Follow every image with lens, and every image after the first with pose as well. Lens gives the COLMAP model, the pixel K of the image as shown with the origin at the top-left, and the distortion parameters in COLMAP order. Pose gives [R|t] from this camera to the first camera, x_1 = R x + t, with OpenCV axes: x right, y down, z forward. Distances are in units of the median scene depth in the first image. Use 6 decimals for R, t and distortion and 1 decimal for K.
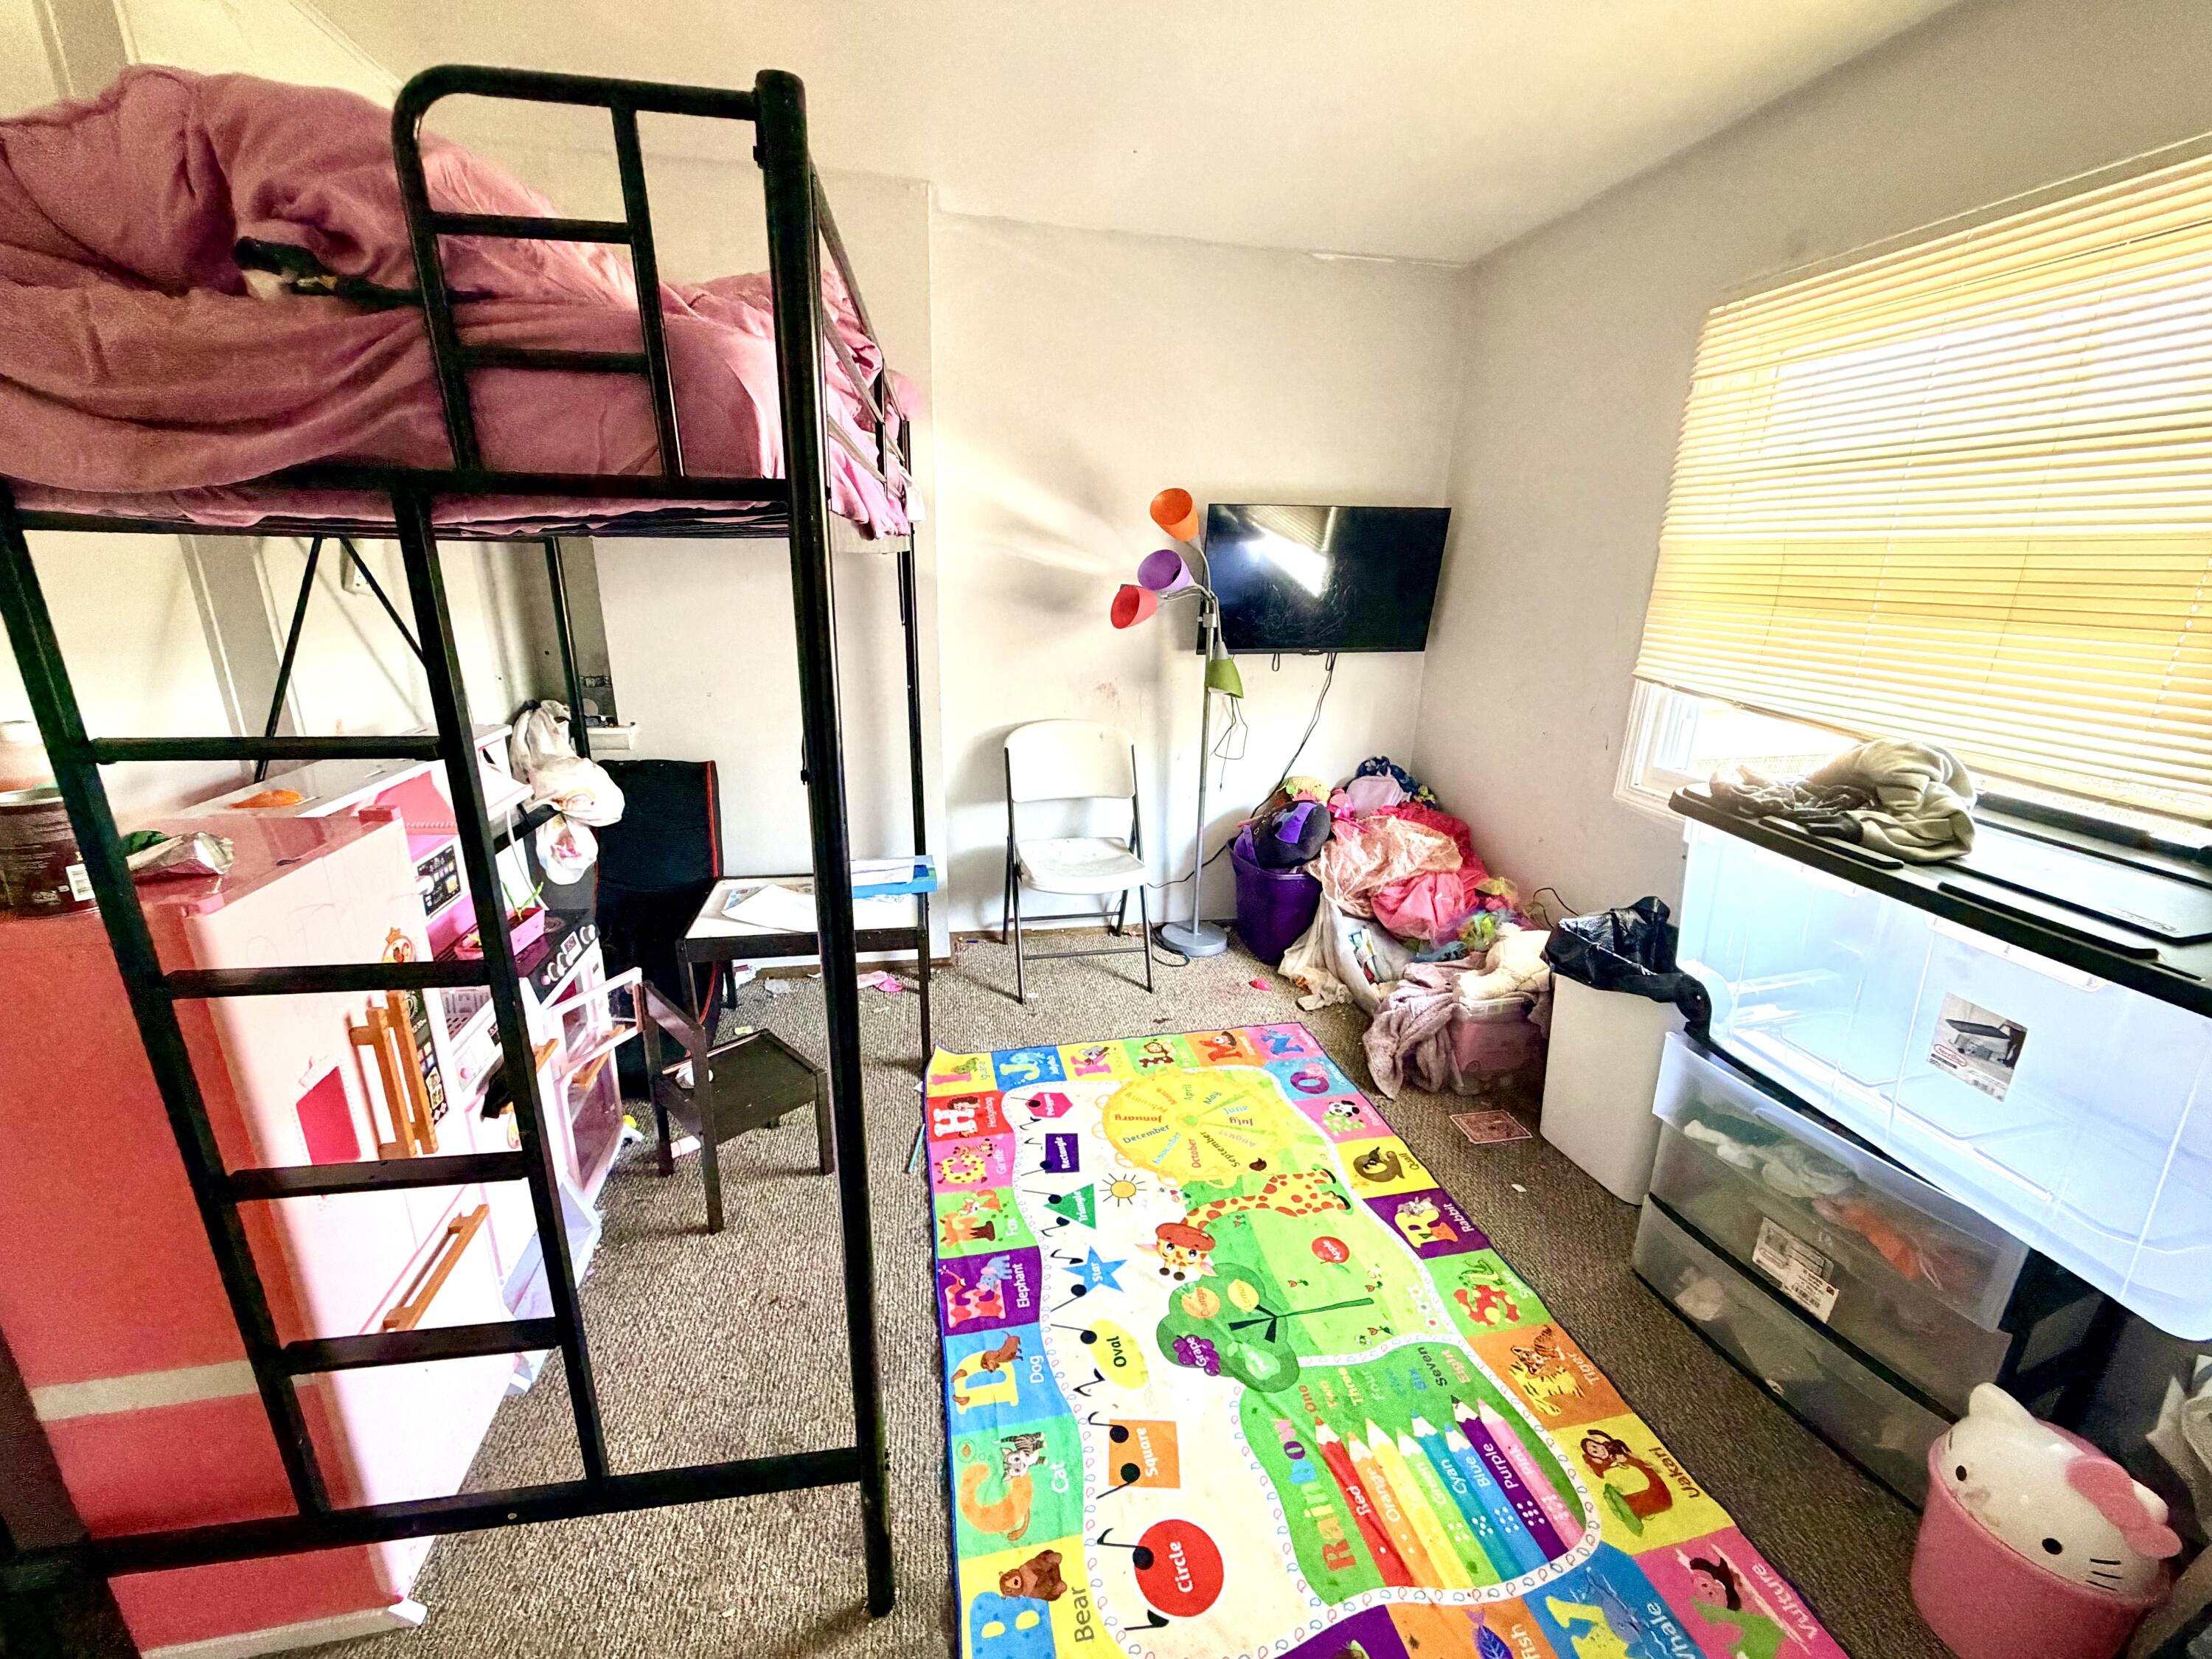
lens RADIAL K [[886.4, 0, 1105.2], [0, 886.4, 827.3], [0, 0, 1]] dist [-0.002966, 0.000392]
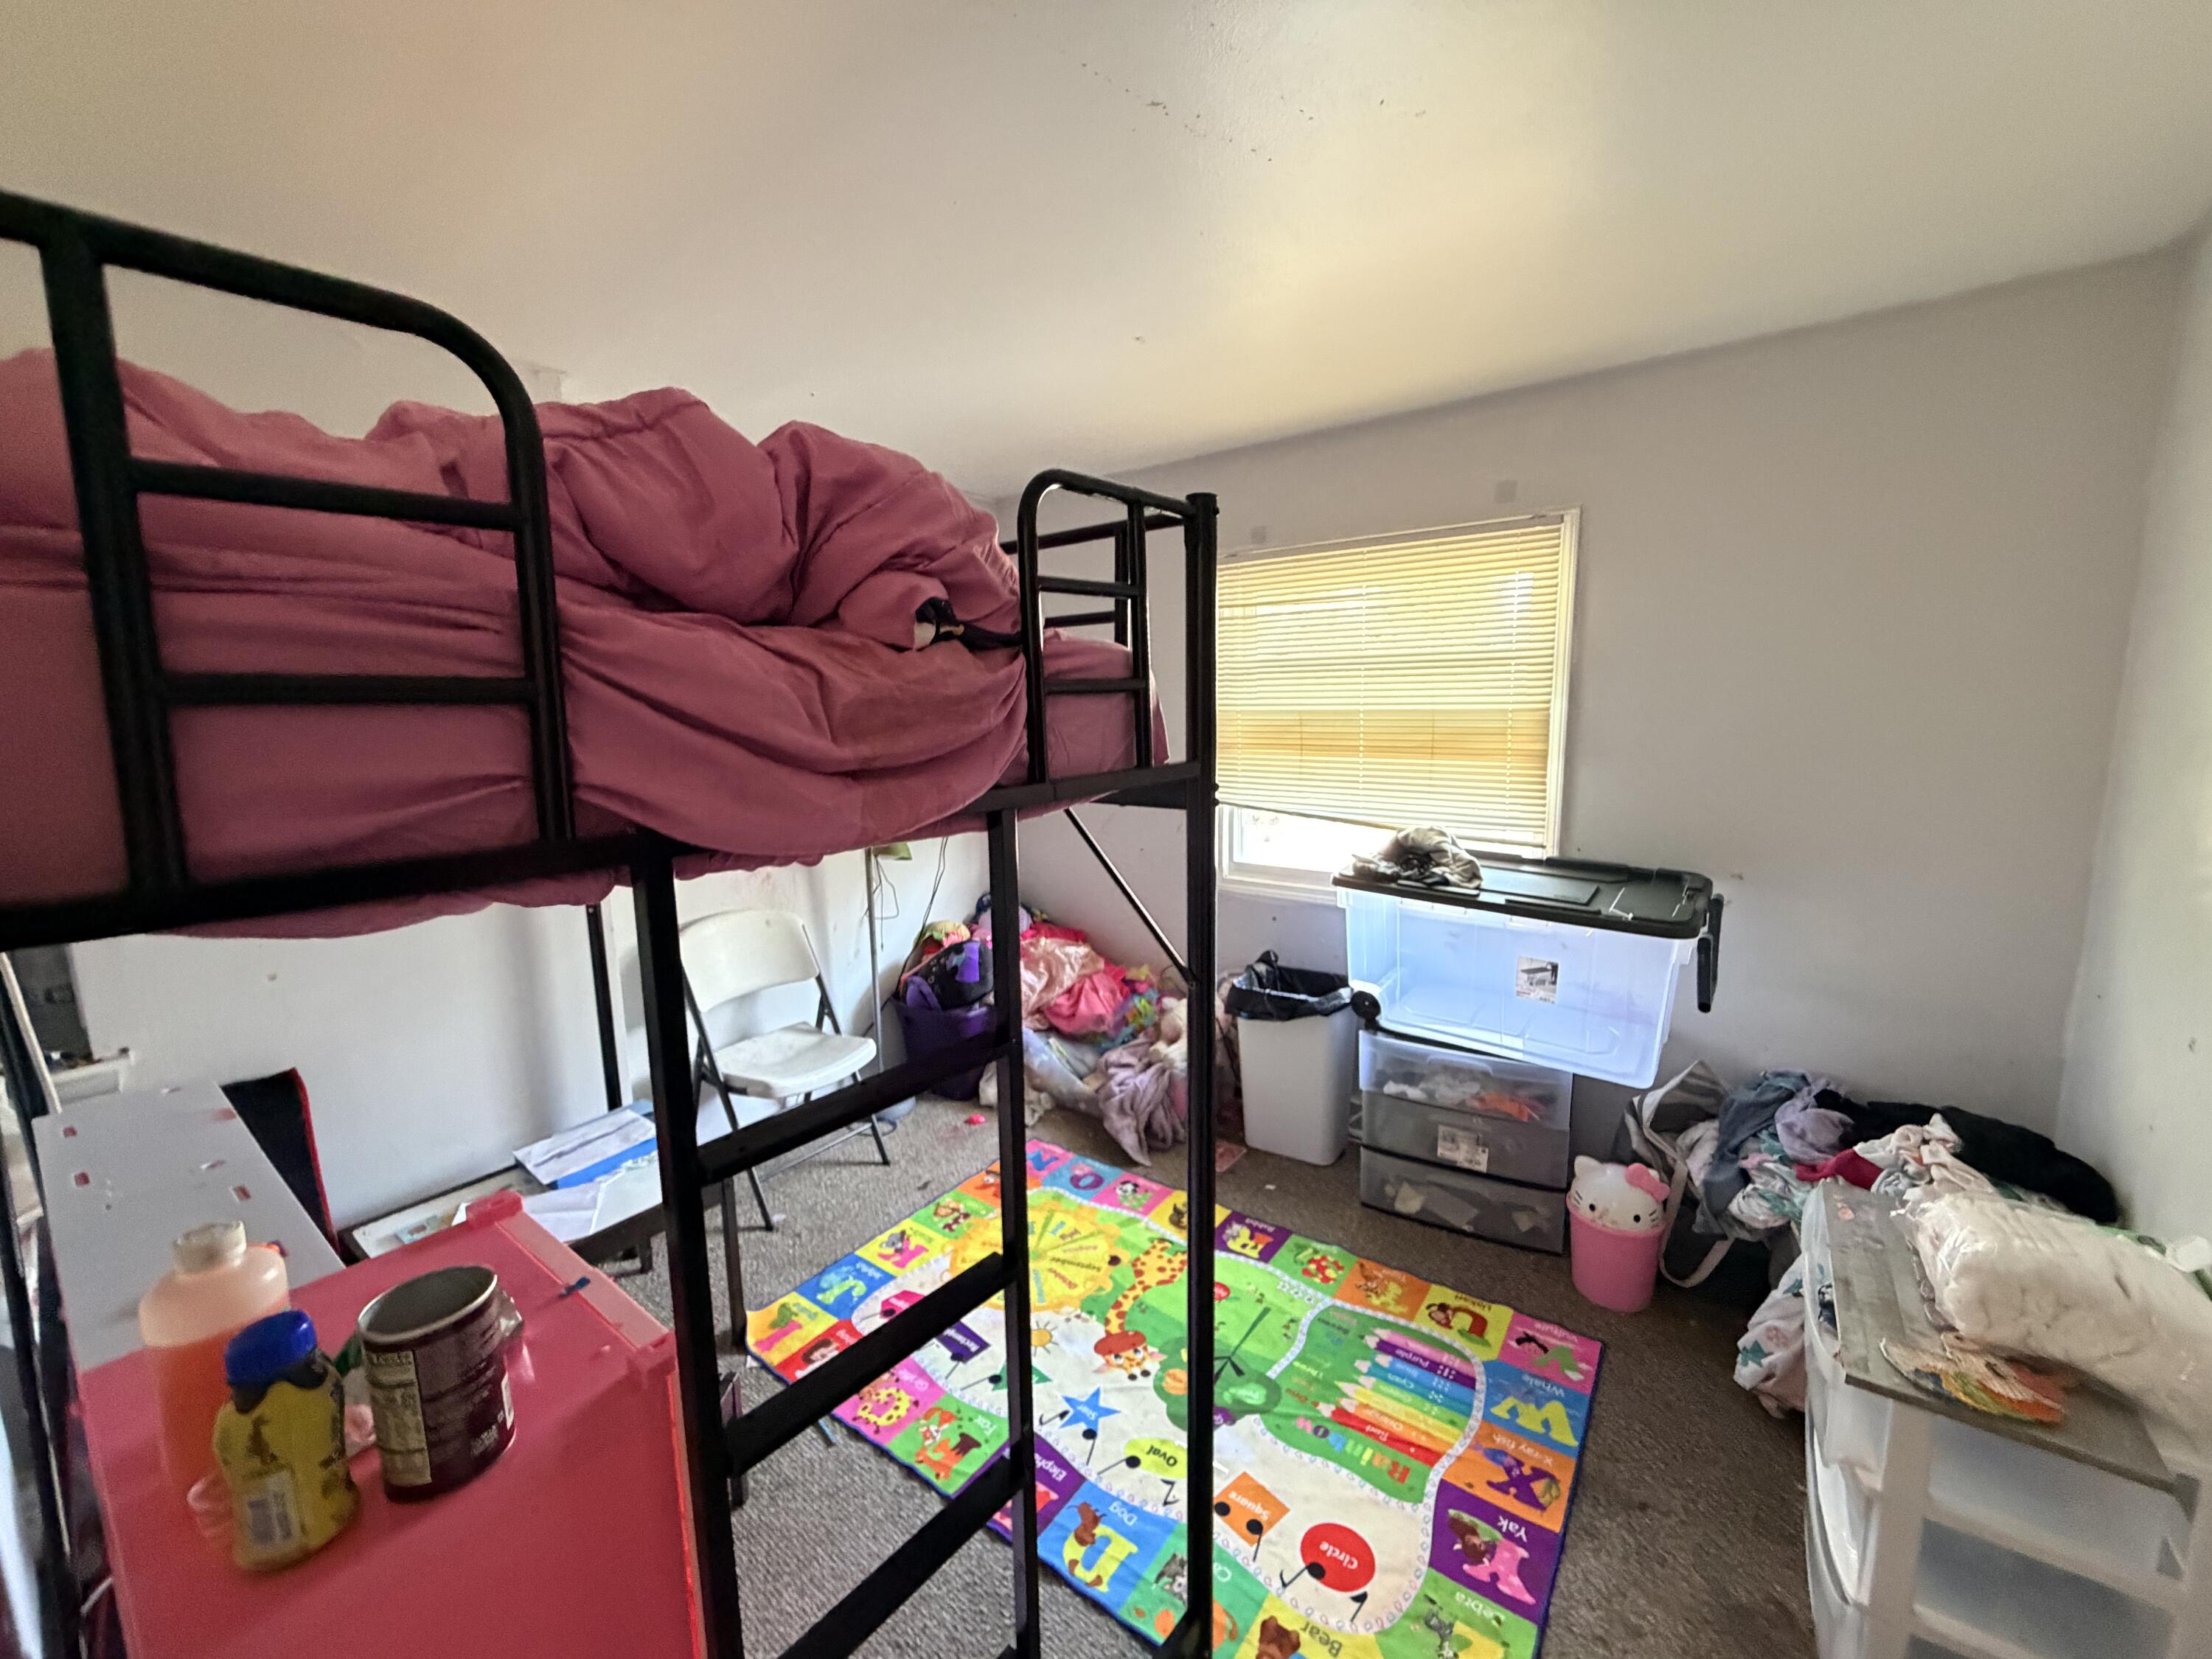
lens RADIAL K [[886.4, 0, 1102.3], [0, 886.4, 819.9], [0, 0, 1]] dist [-0.002966, 0.000392]
pose [[0.748984, -0.130135, 0.649683, -0.630410], [0.227007, 0.971579, -0.067091, -0.118308], [-0.622487, 0.197733, 0.757239, 0.049148]]
